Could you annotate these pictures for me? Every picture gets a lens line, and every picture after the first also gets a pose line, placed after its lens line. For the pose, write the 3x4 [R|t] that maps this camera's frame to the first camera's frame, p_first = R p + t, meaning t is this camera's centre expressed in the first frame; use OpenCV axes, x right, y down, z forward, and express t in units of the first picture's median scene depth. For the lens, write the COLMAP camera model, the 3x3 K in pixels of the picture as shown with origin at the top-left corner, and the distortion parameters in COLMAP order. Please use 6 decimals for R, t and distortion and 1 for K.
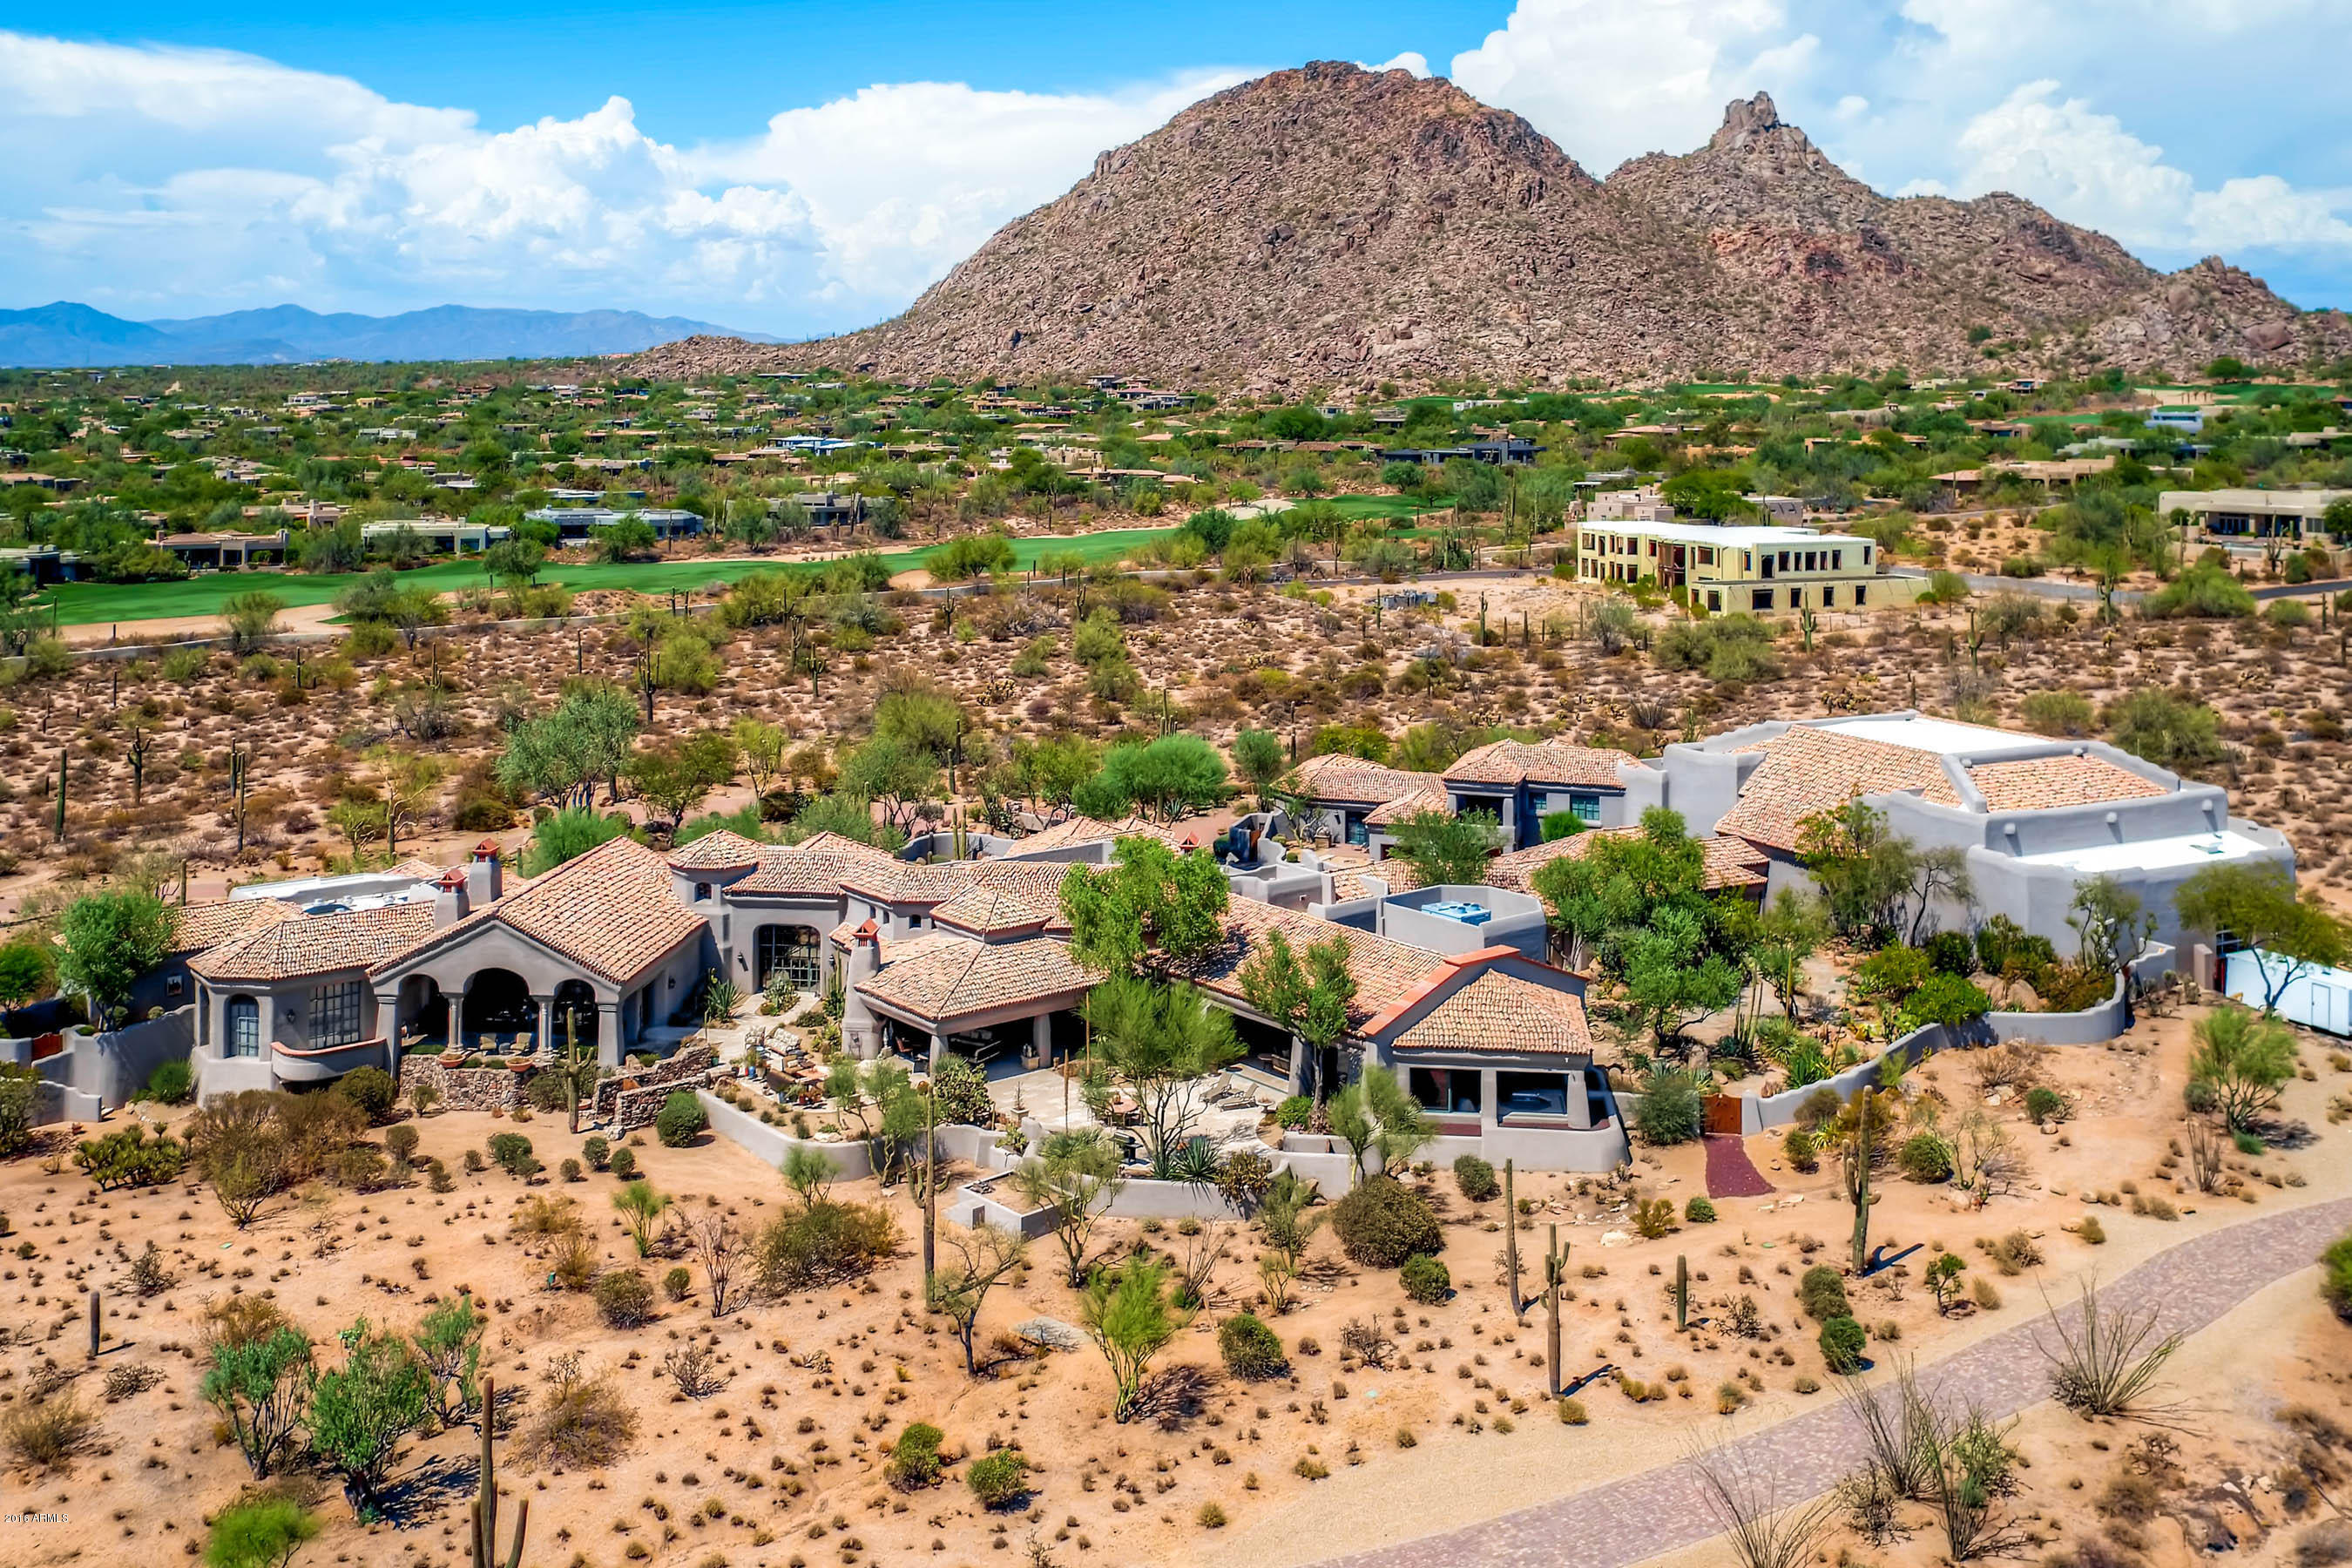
lens RADIAL K [[2242.5, 0, 1128.8], [0, 2242.5, 368.2], [0, 0, 1]] dist [0.007572, -0.018113]
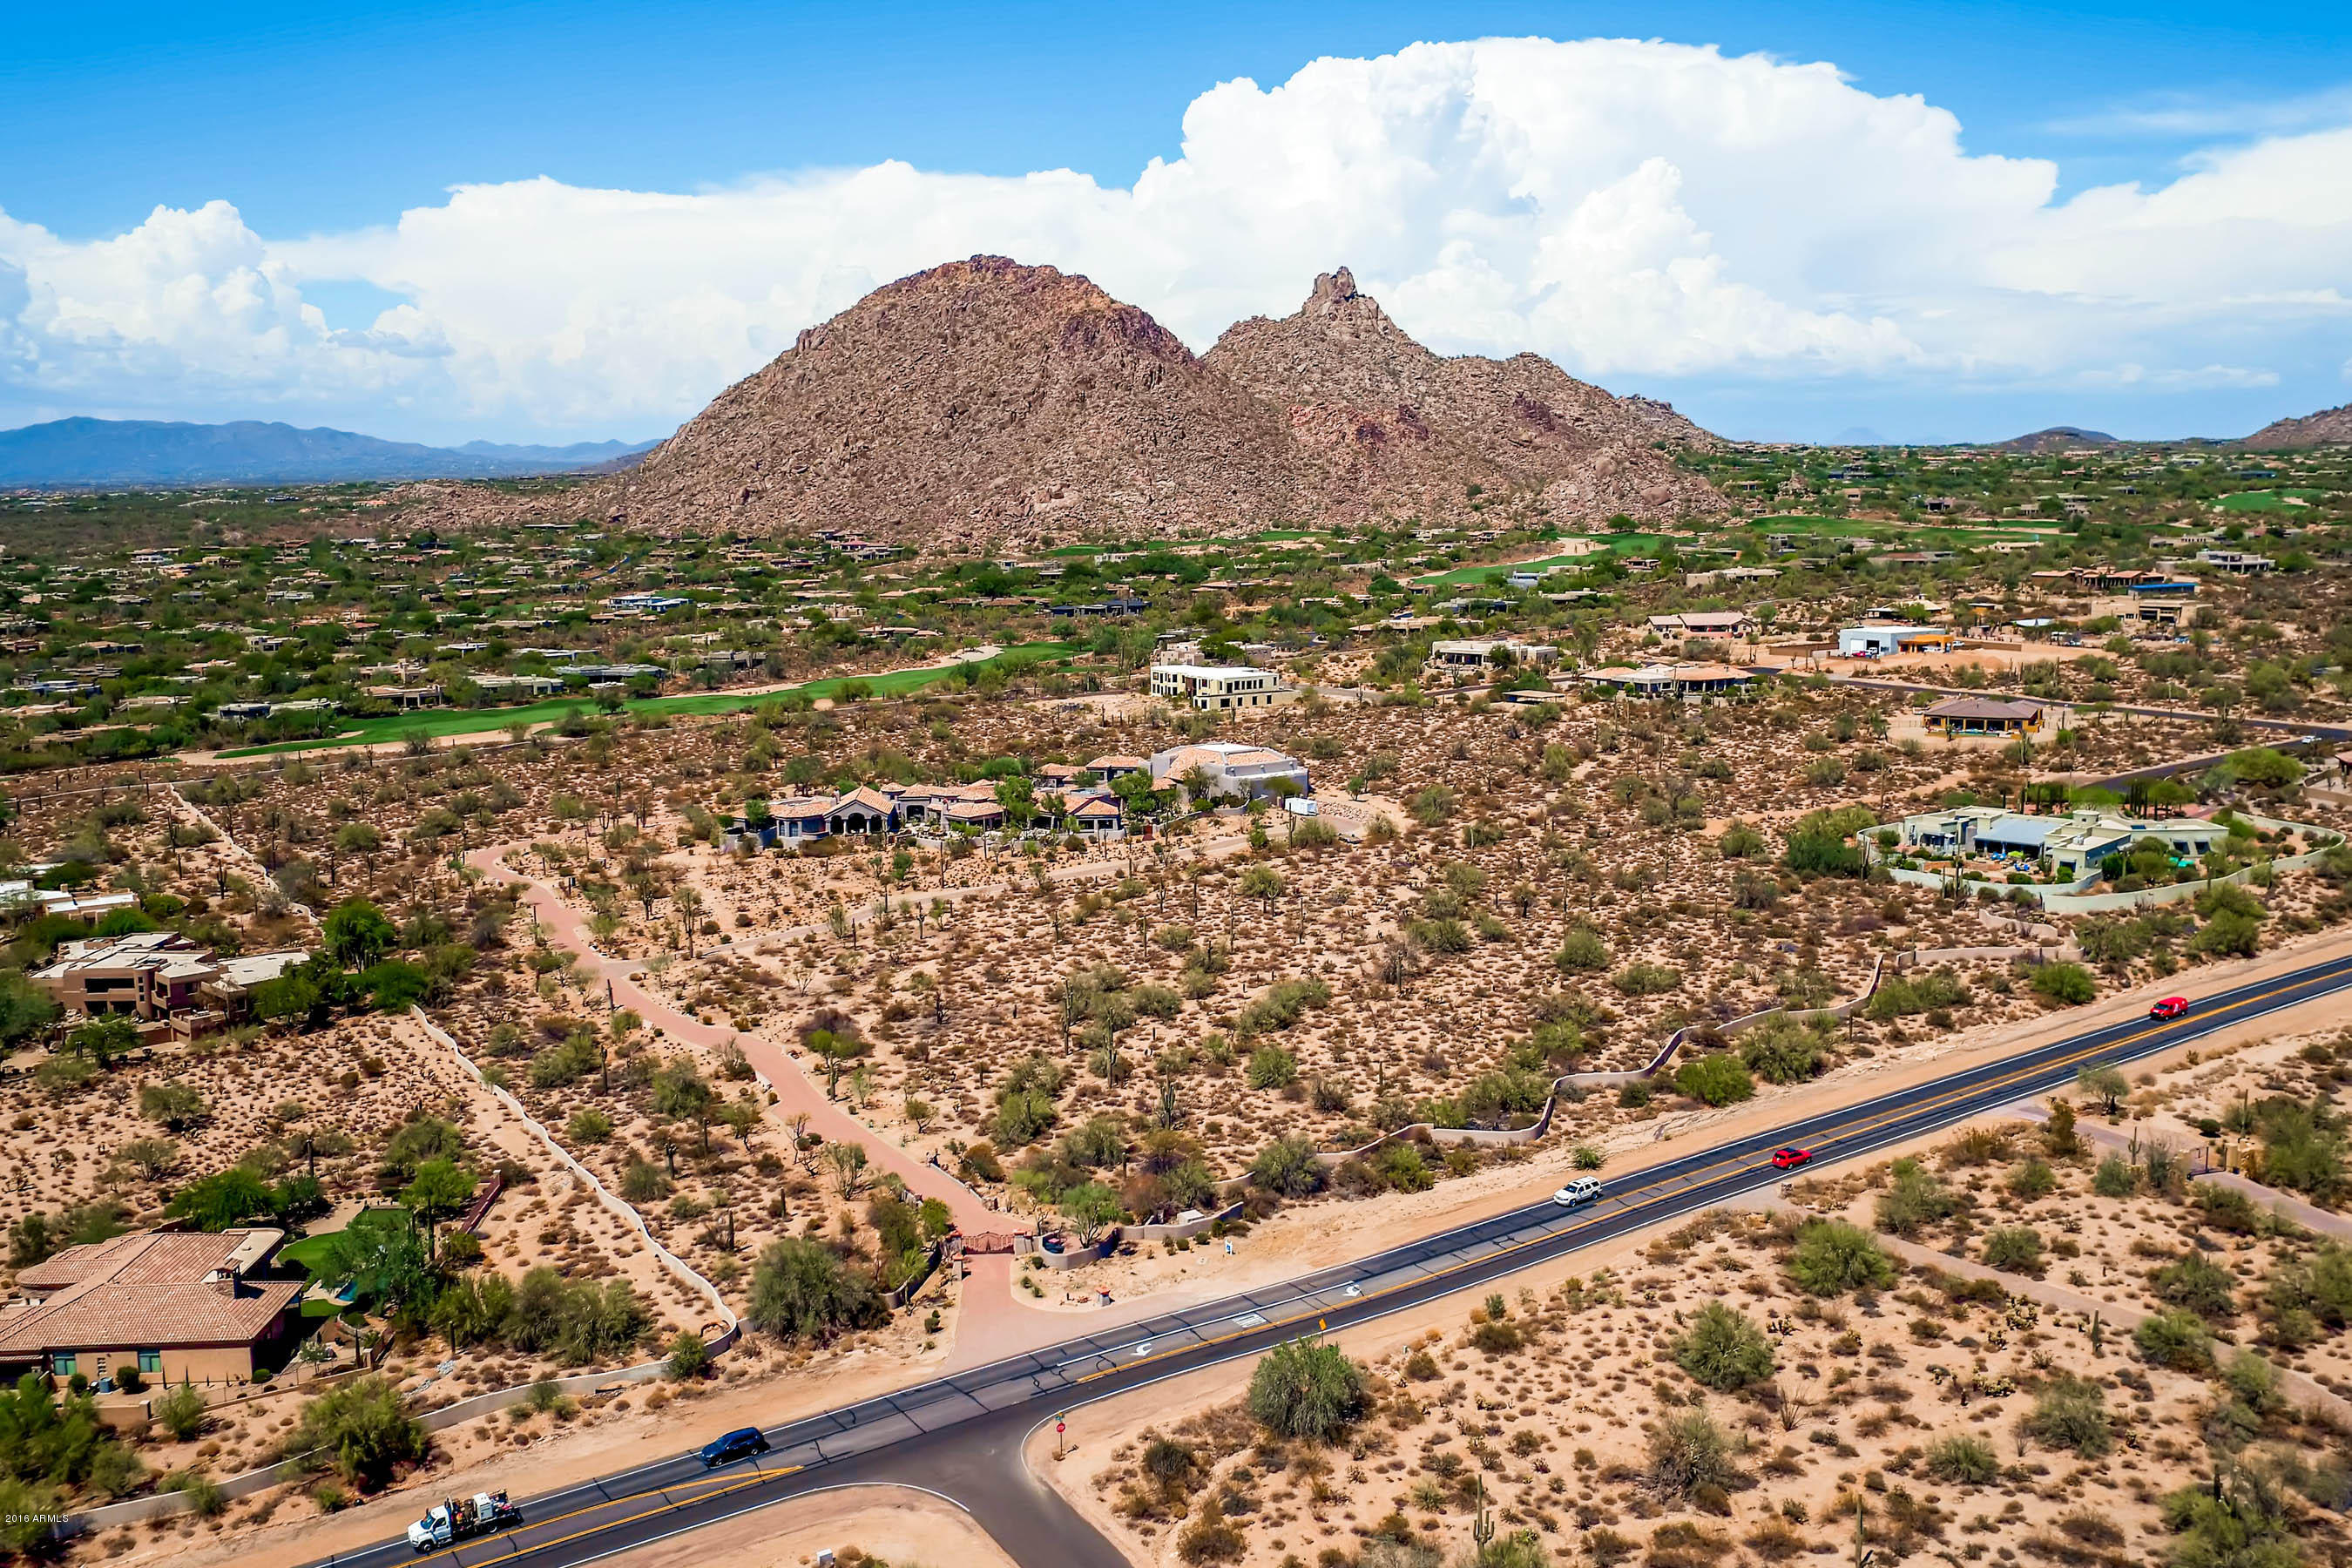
lens RADIAL K [[2328.0, 0, 1166.7], [0, 2328.0, 825.1], [0, 0, 1]] dist [0.002792, 0.008701]
pose [[0.985163, -0.040599, 0.166750, -0.052036], [0.013205, 0.986668, 0.162209, -0.047055], [-0.171113, -0.157600, 0.972565, -0.387913]]
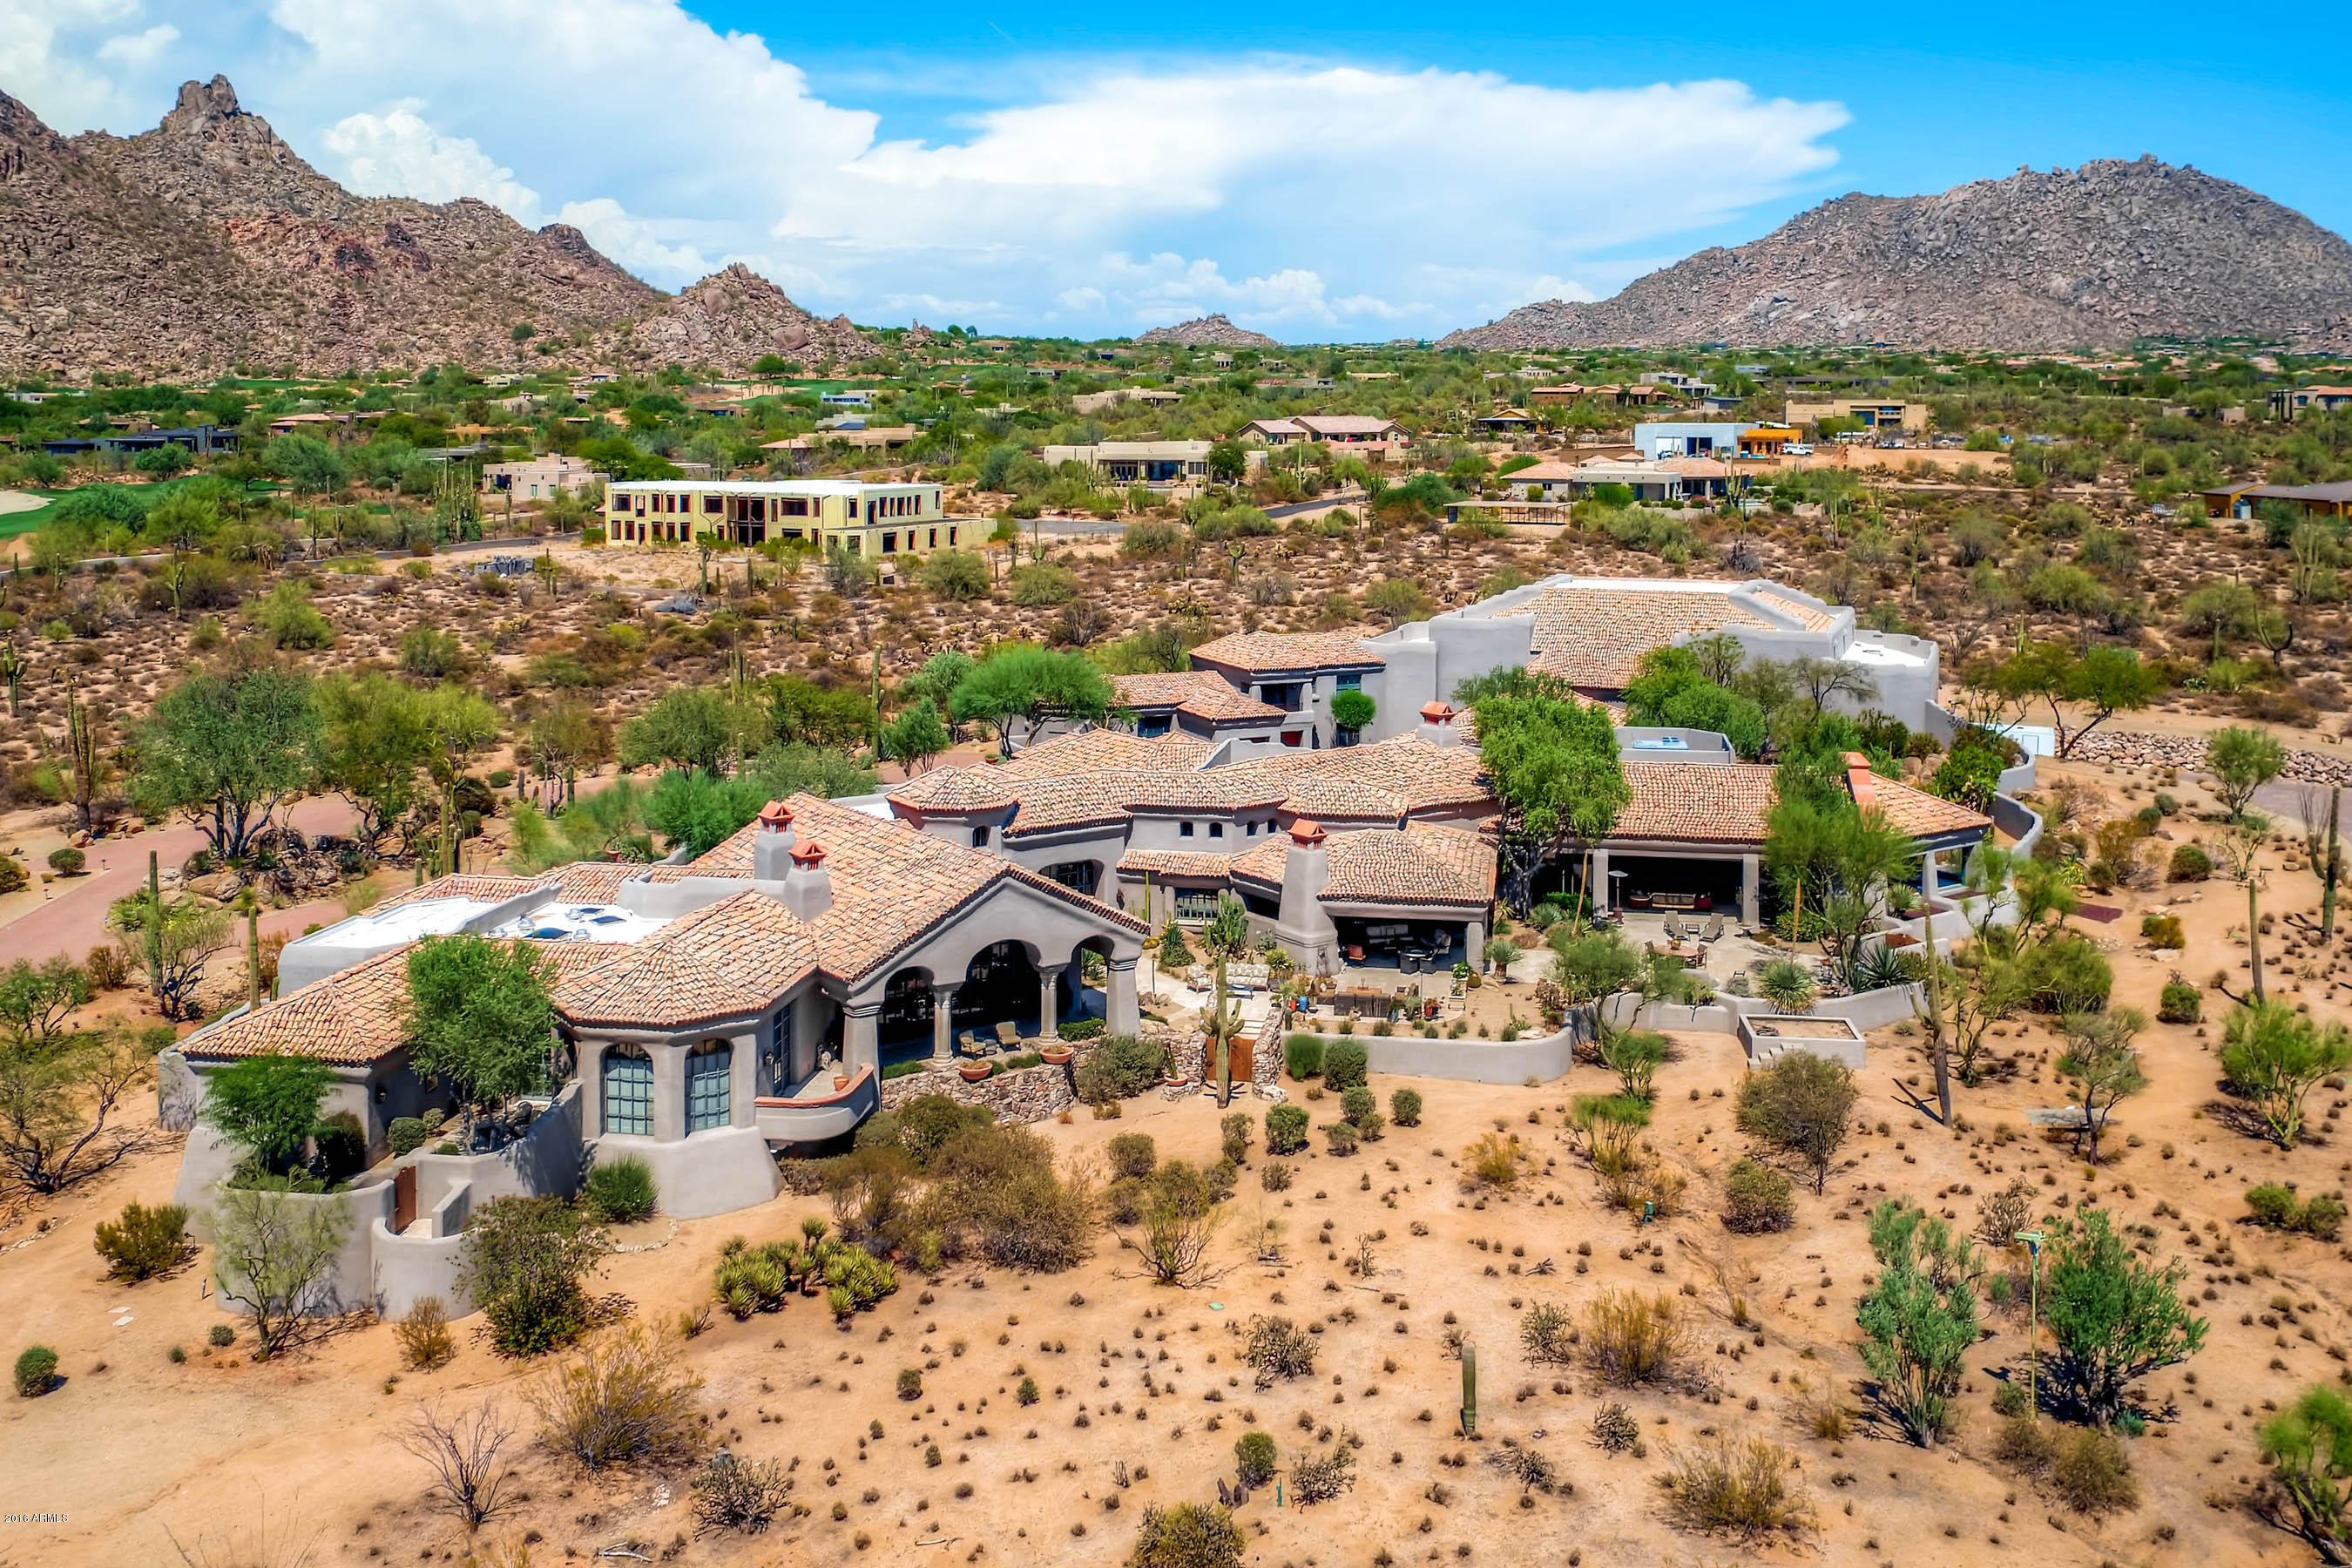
lens RADIAL K [[2242.2, 0, 1180.1], [0, 2242.2, 445.1], [0, 0, 1]] dist [0.013514, 0.005420]
pose [[0.737592, -0.014333, 0.675094, -0.089542], [-0.003295, 0.999686, 0.024825, 0.009879], [-0.675238, -0.020536, 0.737314, 0.049068]]
